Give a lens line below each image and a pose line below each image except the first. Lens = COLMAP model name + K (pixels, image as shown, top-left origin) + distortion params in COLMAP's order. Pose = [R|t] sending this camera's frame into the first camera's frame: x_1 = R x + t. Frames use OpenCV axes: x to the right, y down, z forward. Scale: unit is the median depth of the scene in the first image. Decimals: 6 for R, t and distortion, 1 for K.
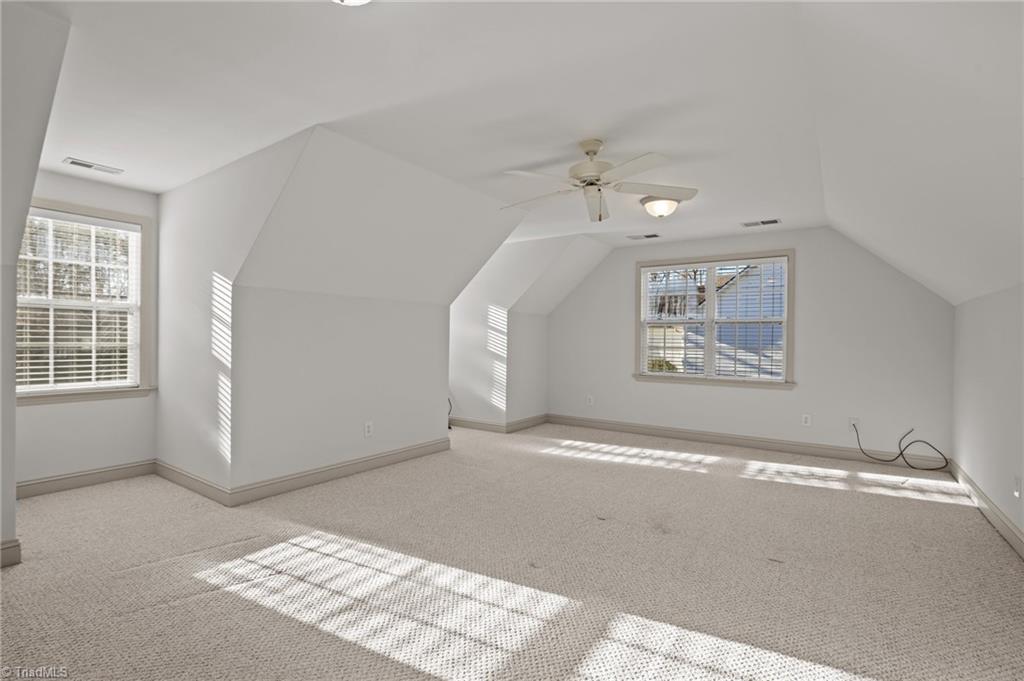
lens RADIAL K [[469.8, 0, 504.3], [0, 469.8, 336.8], [0, 0, 1]] dist [-0.021073, 0.001109]
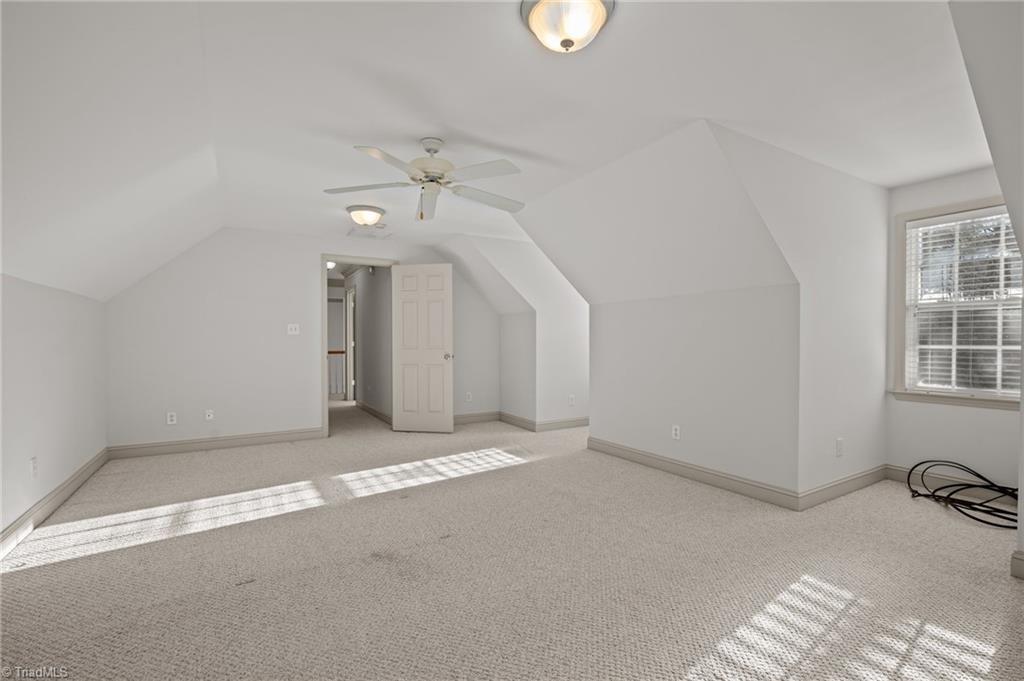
lens RADIAL K [[469.8, 0, 504.9], [0, 469.8, 342.0], [0, 0, 1]] dist [-0.021073, 0.001109]
pose [[-0.410101, -0.006069, -0.912020, 1.243038], [0.000077, 0.999978, -0.006689, 0.047007], [0.912040, -0.002814, -0.410092, 1.900054]]
